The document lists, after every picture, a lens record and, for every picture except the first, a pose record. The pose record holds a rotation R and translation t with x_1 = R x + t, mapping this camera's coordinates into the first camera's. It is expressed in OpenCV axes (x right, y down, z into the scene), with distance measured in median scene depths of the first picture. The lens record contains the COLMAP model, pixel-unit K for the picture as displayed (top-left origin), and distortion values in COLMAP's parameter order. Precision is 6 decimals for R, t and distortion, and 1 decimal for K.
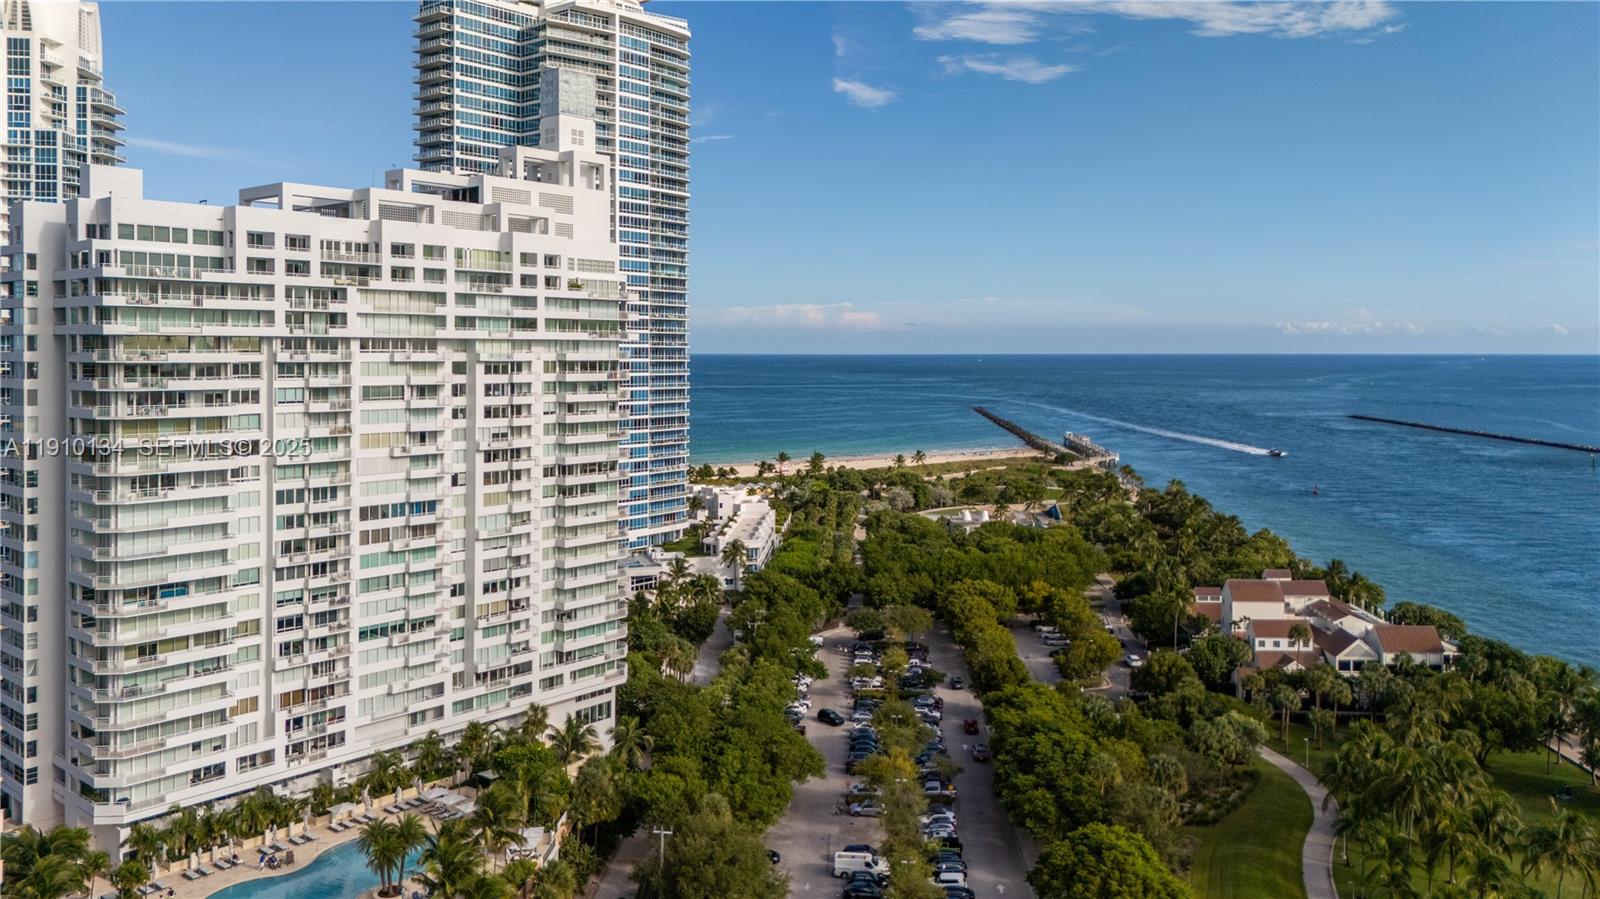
lens RADIAL K [[1193.7, 0, 804.7], [0, 1193.7, 374.1], [0, 0, 1]] dist [0.056264, -0.000052]
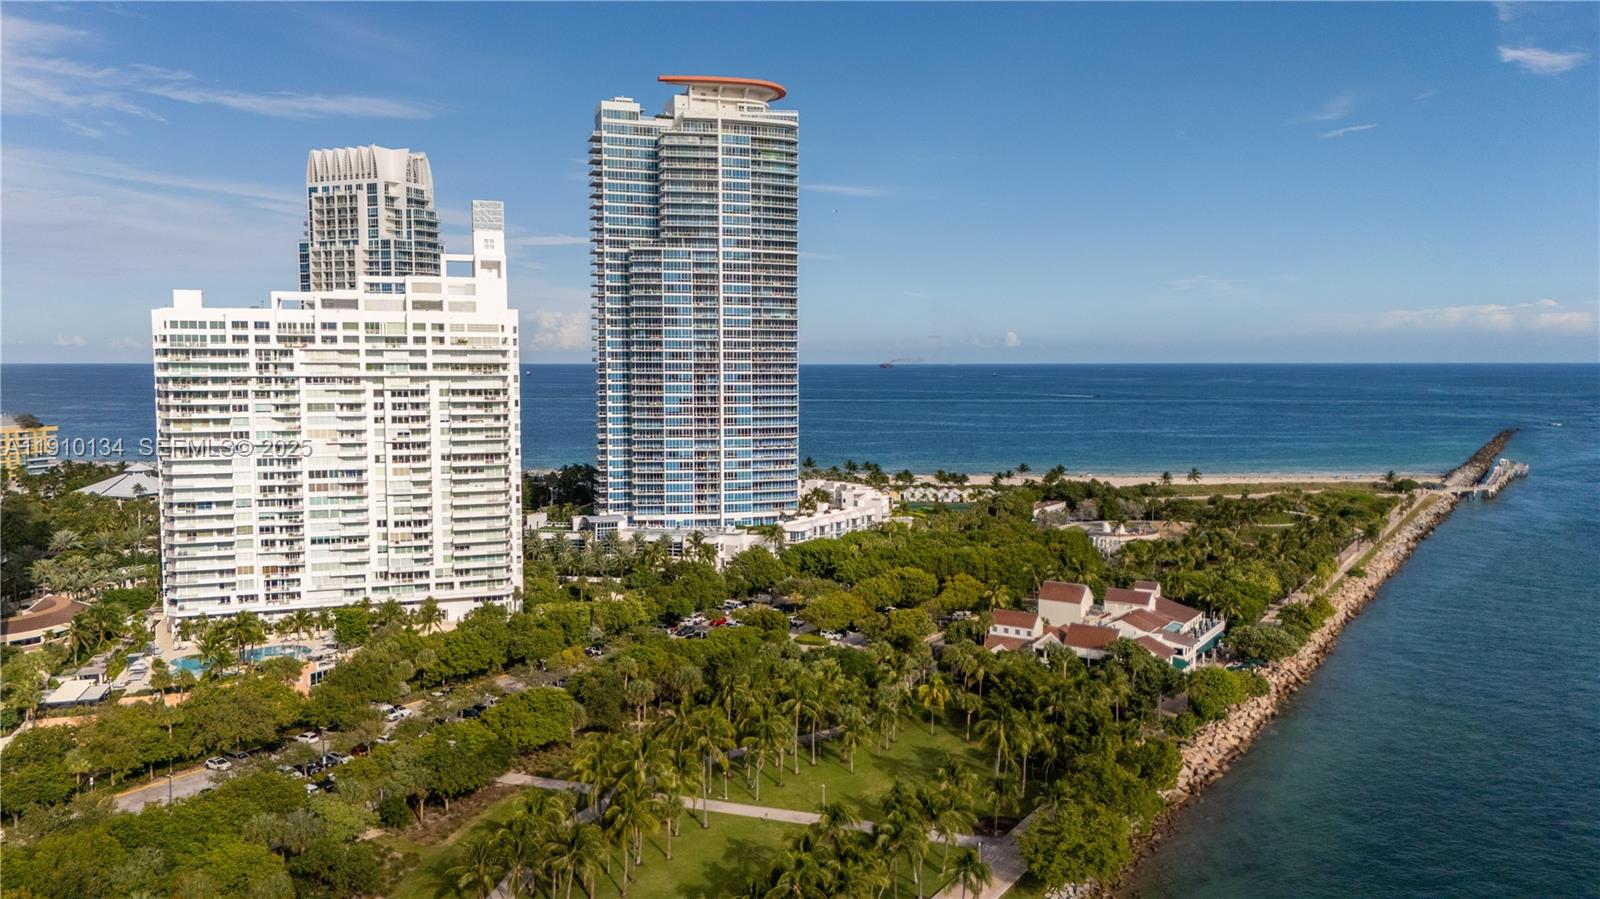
lens RADIAL K [[1168.1, 0, 811.5], [0, 1168.1, 449.7], [0, 0, 1]] dist [0.050416, -0.051164]
pose [[0.871237, 0.034857, -0.489623, 1.090859], [-0.007904, 0.998342, 0.057010, -0.025592], [0.490799, -0.045799, 0.870068, -0.152681]]
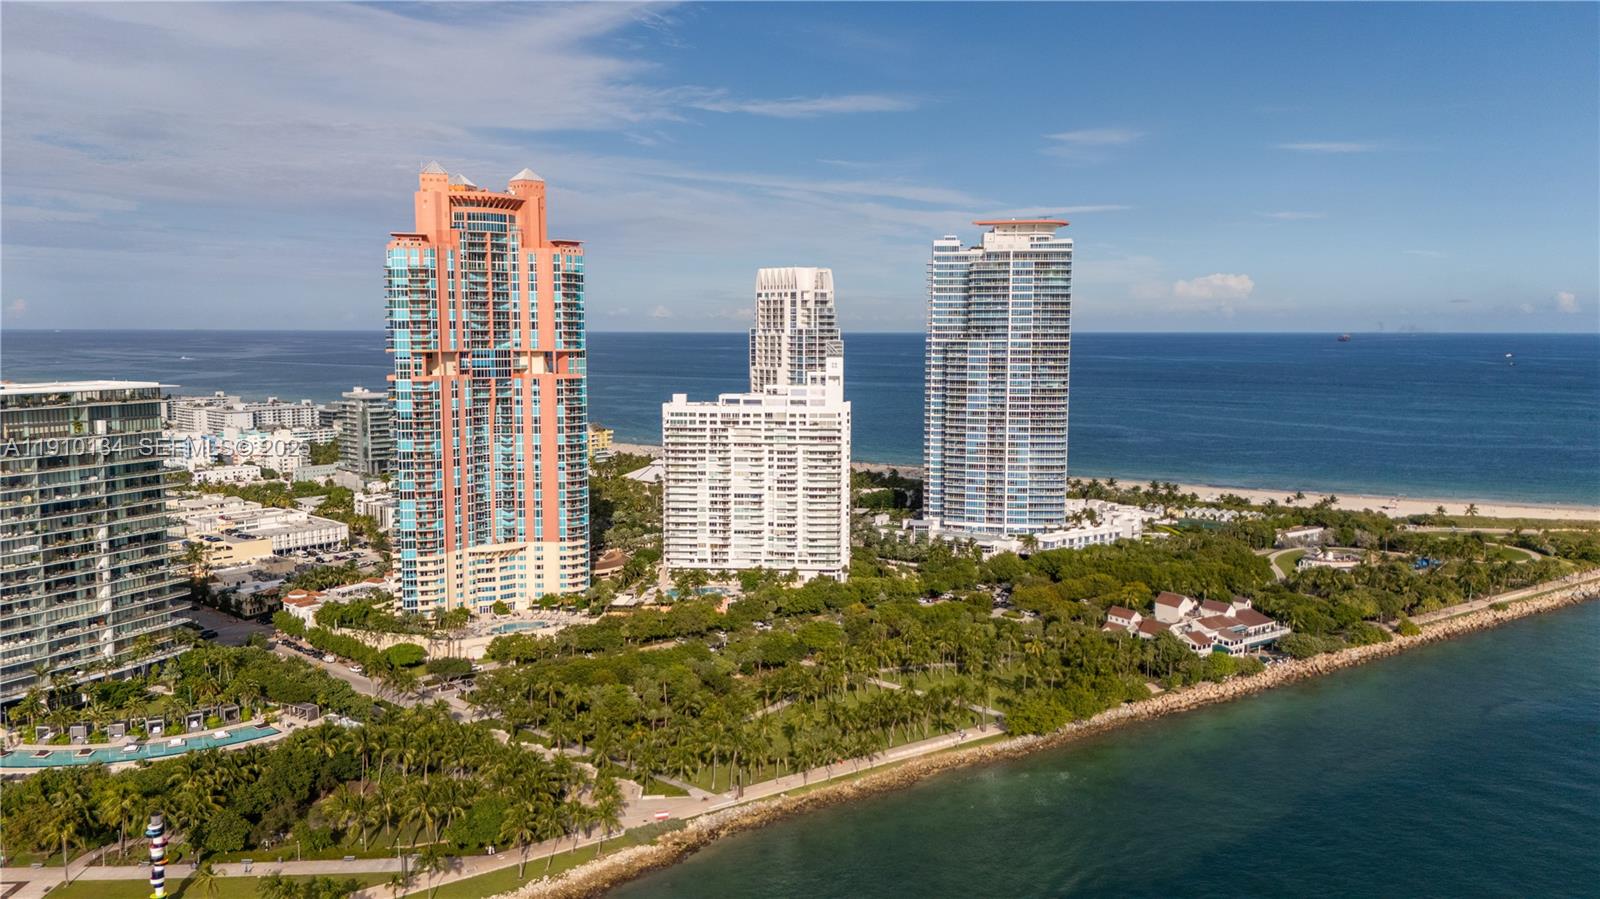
lens RADIAL K [[1161.0, 0, 800.0], [0, 1161.0, 449.5], [0, 0, 1]] dist [0.105924, -0.102253]
pose [[0.608937, 0.080903, -0.789082, 2.134409], [-0.017070, 0.995891, 0.088934, -0.281551], [0.793035, -0.040686, 0.607816, -0.748687]]
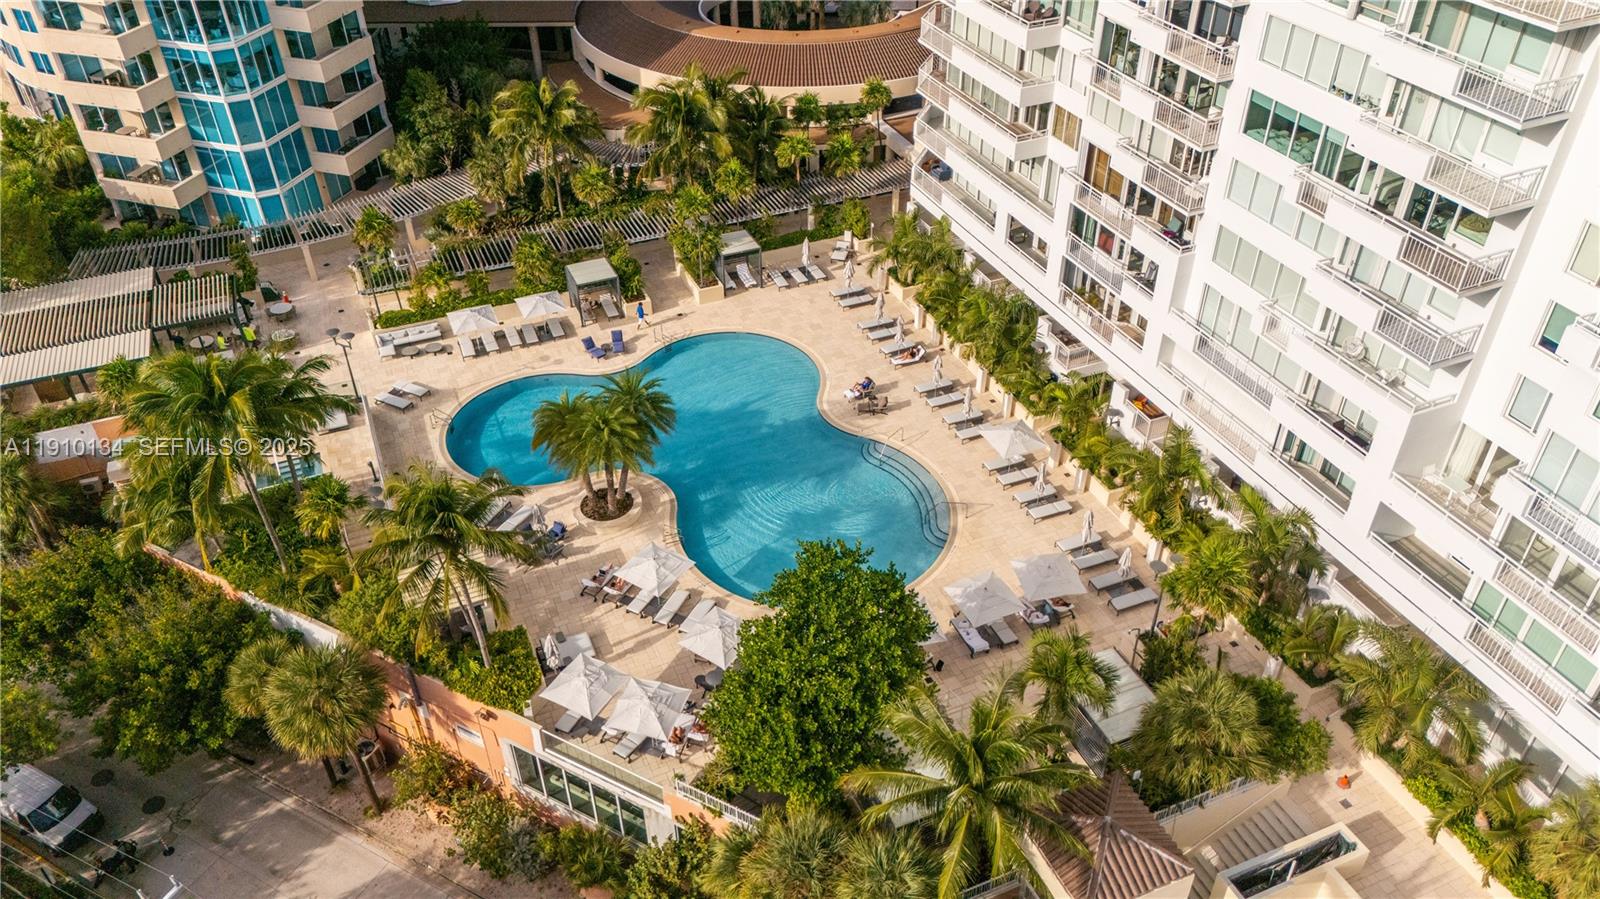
lens RADIAL K [[1168.1, 0, 811.5], [0, 1168.1, 449.7], [0, 0, 1]] dist [0.050416, -0.051164]
pose [[-0.447423, 0.541693, -0.711605, -0.036225], [-0.012260, 0.791902, 0.610525, 0.090897], [0.894238, 0.281888, -0.347674, 0.984496]]
